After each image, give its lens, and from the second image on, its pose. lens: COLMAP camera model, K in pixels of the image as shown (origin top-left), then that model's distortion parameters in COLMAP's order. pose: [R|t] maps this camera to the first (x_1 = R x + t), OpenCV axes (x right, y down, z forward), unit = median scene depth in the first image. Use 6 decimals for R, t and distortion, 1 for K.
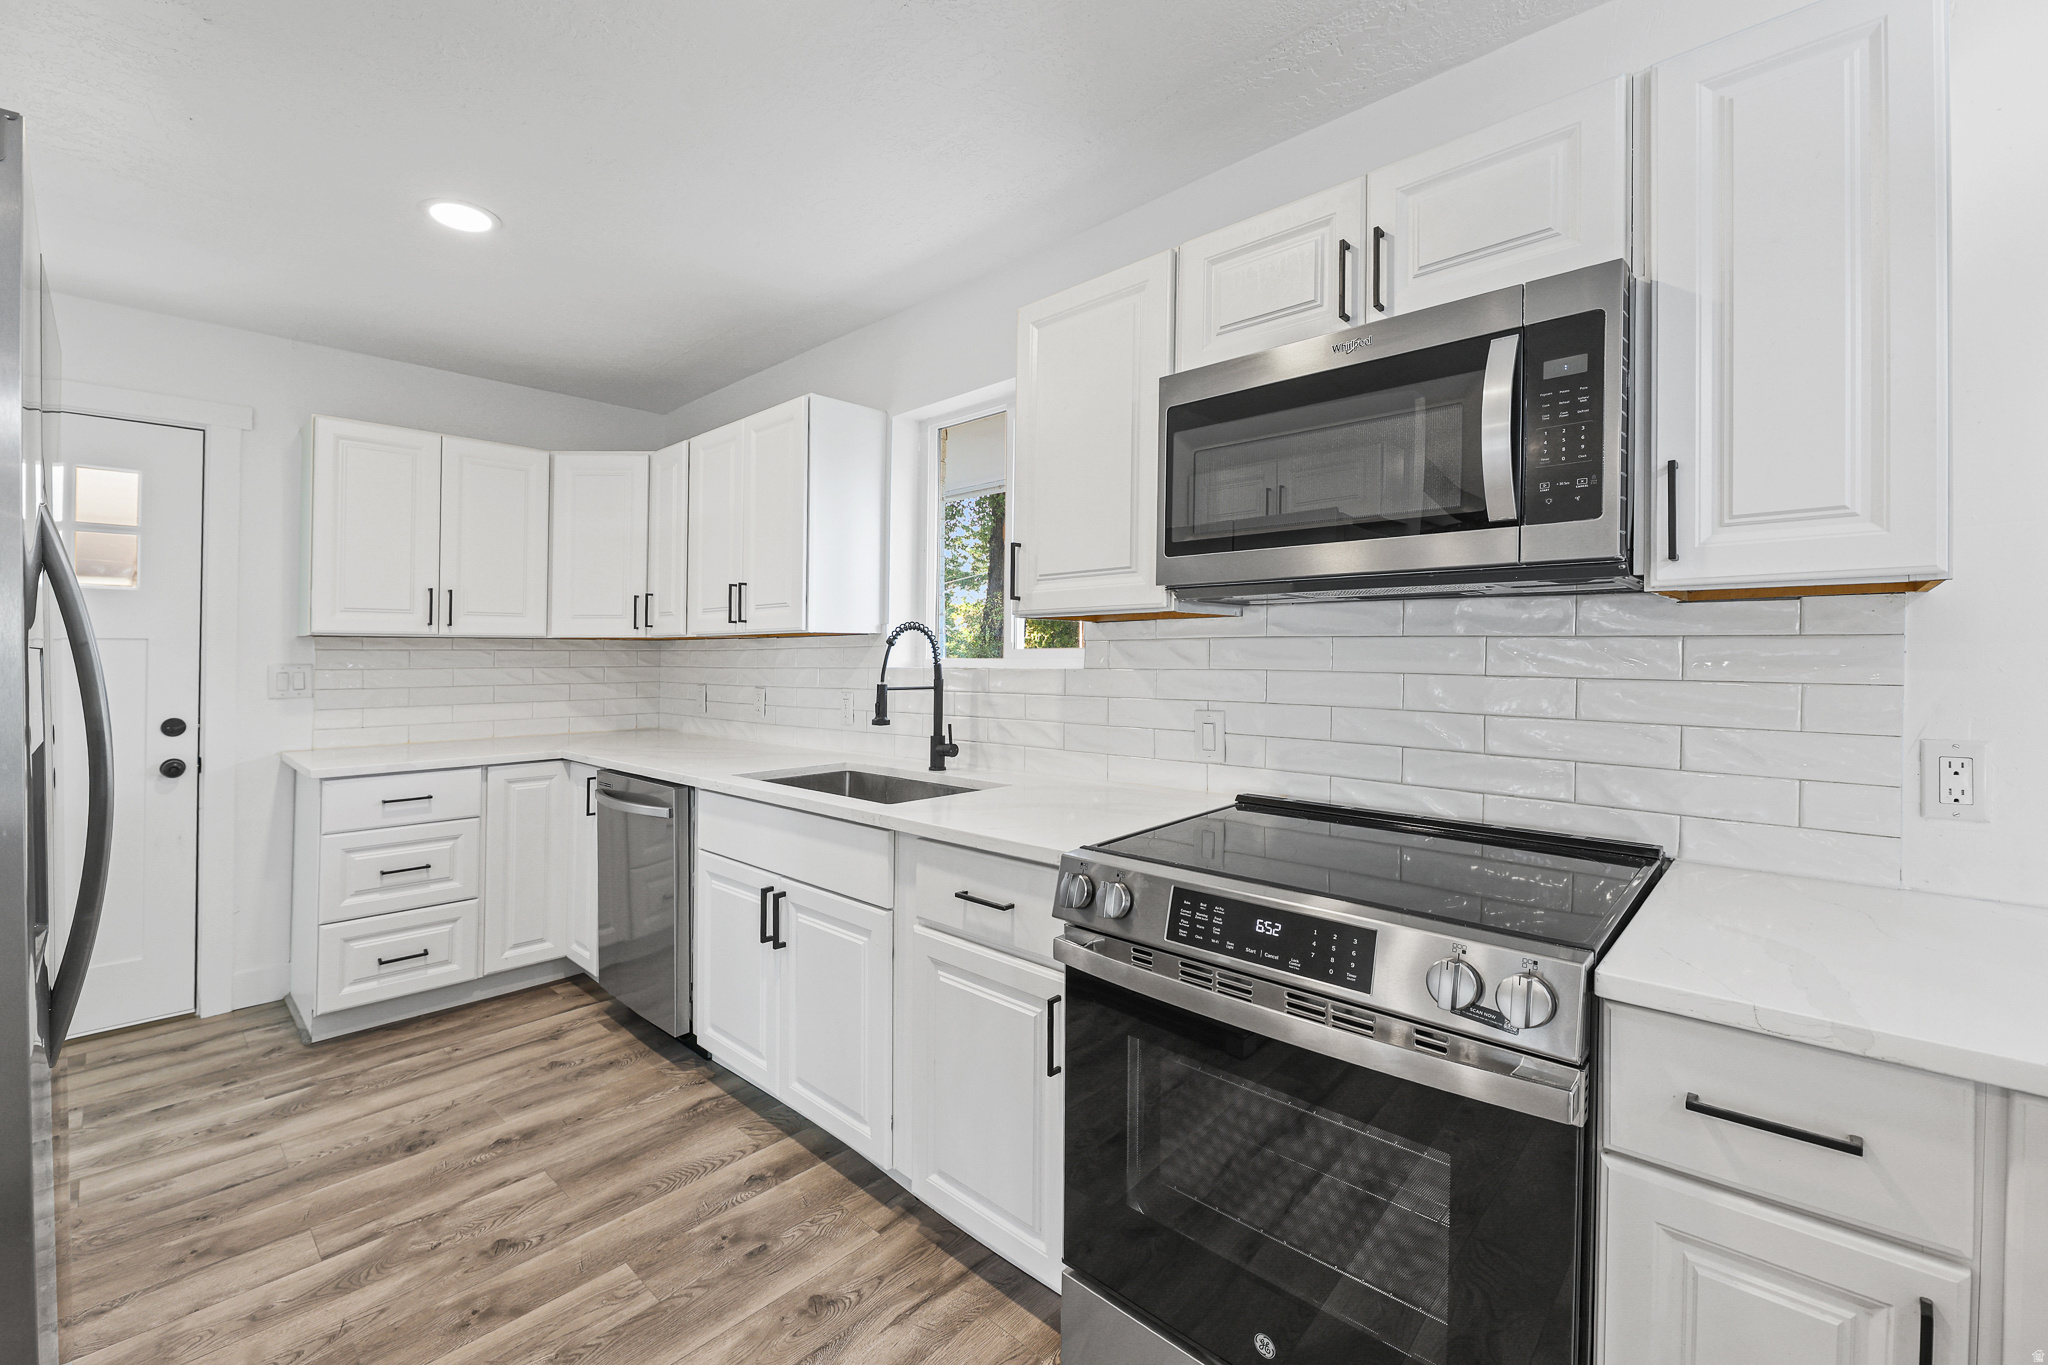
lens RADIAL K [[883.5, 0, 1023.5], [0, 883.5, 640.4], [0, 0, 1]] dist [0.011947, 0.000314]
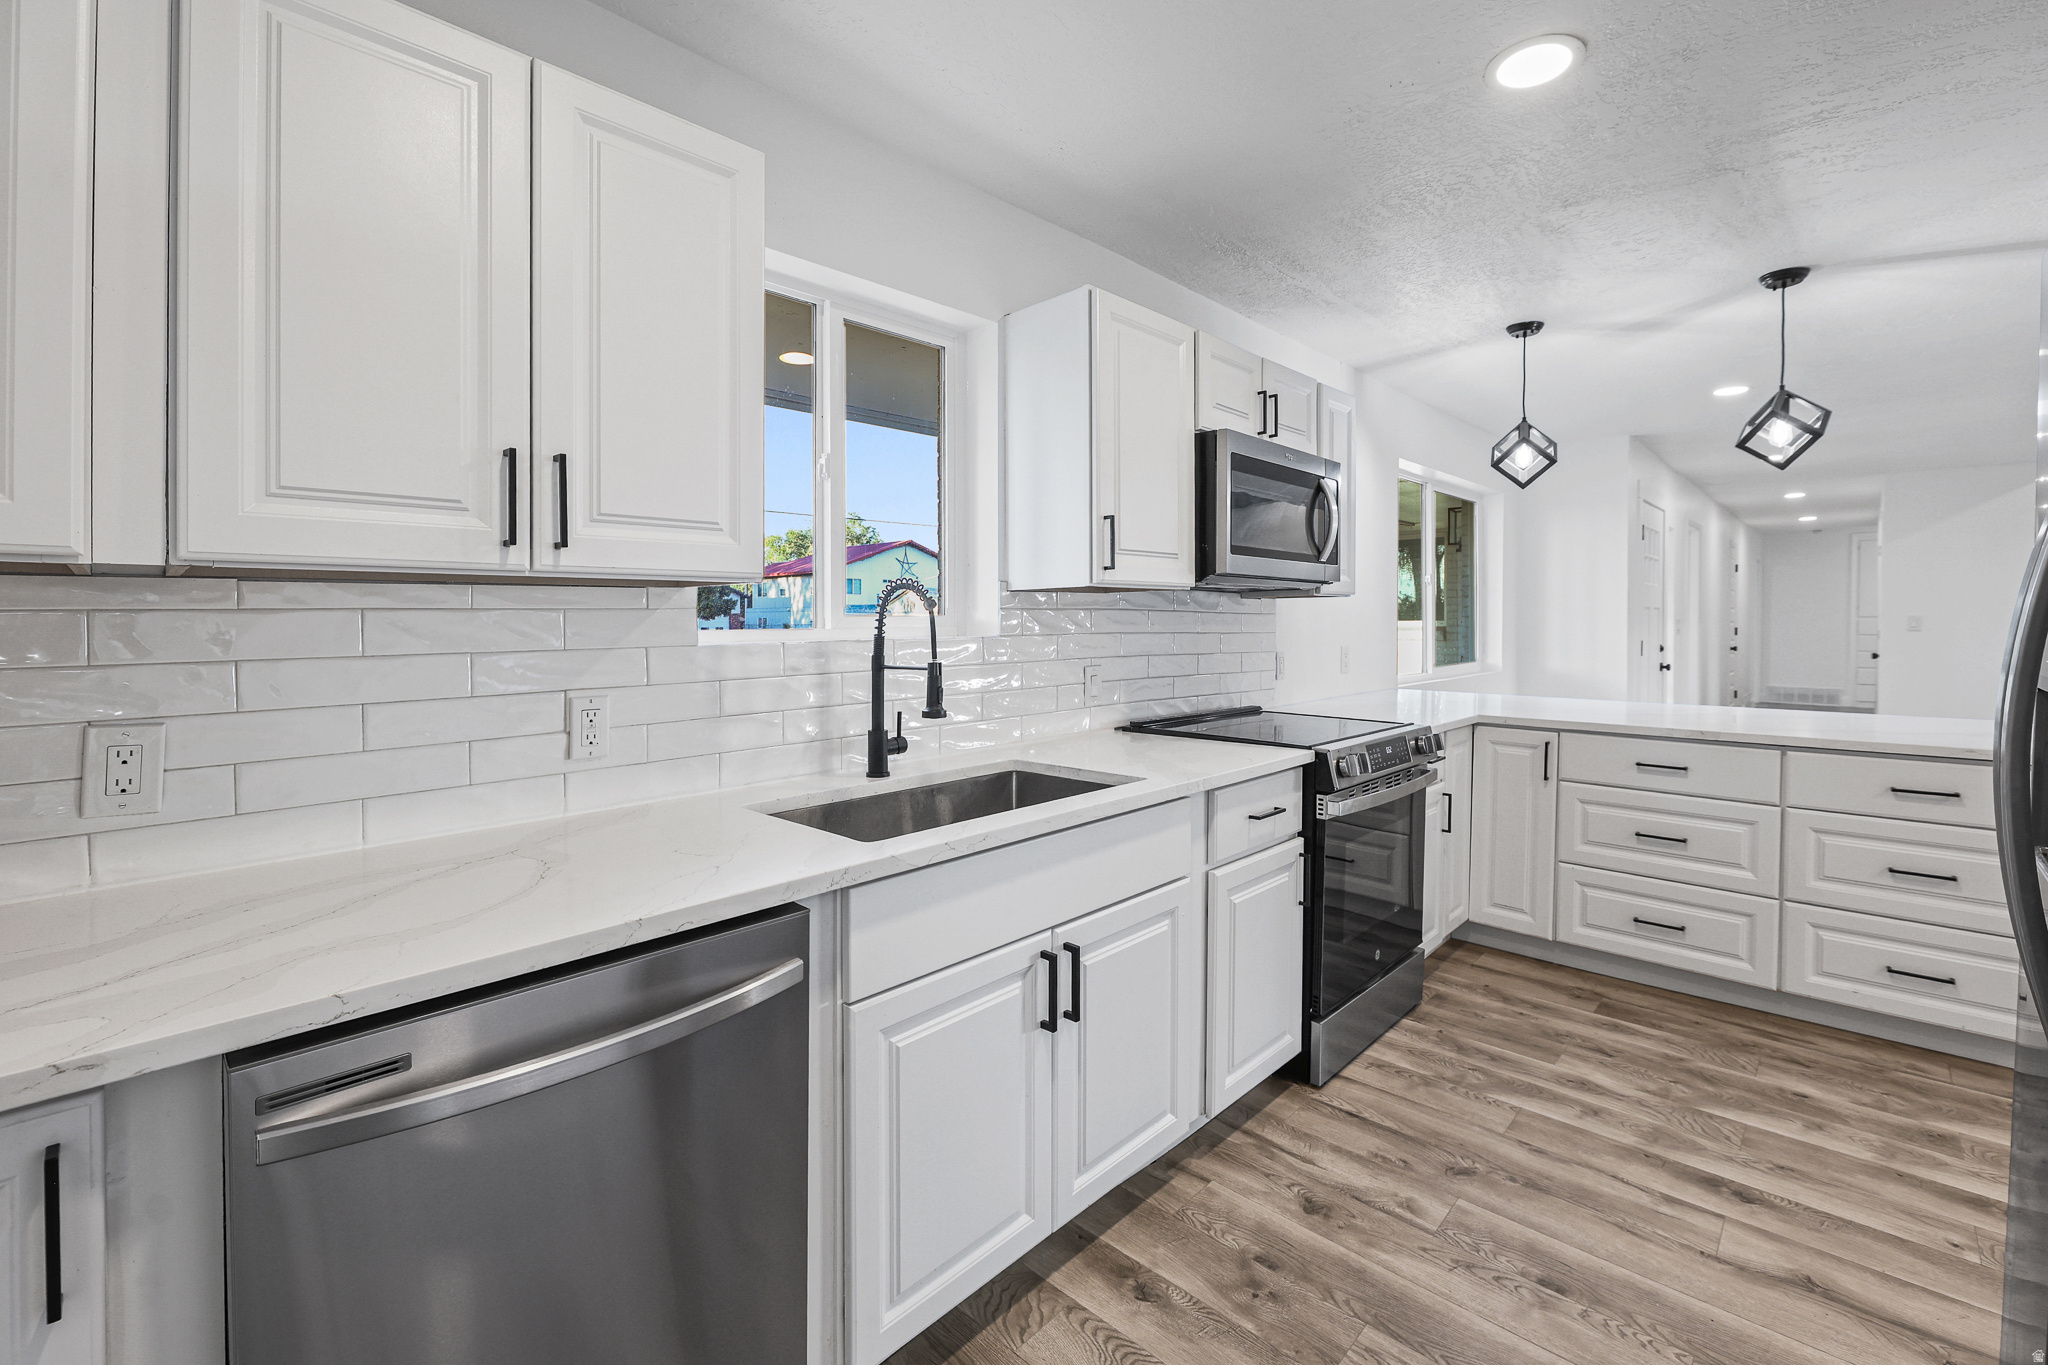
lens RADIAL K [[883.5, 0, 1023.5], [0, 883.5, 640.4], [0, 0, 1]] dist [0.011947, 0.000314]
pose [[-0.004001, -0.016470, 0.999856, -1.014571], [-0.004700, 0.999854, 0.016452, 0.021254], [-0.999981, -0.004633, -0.004078, 1.052975]]
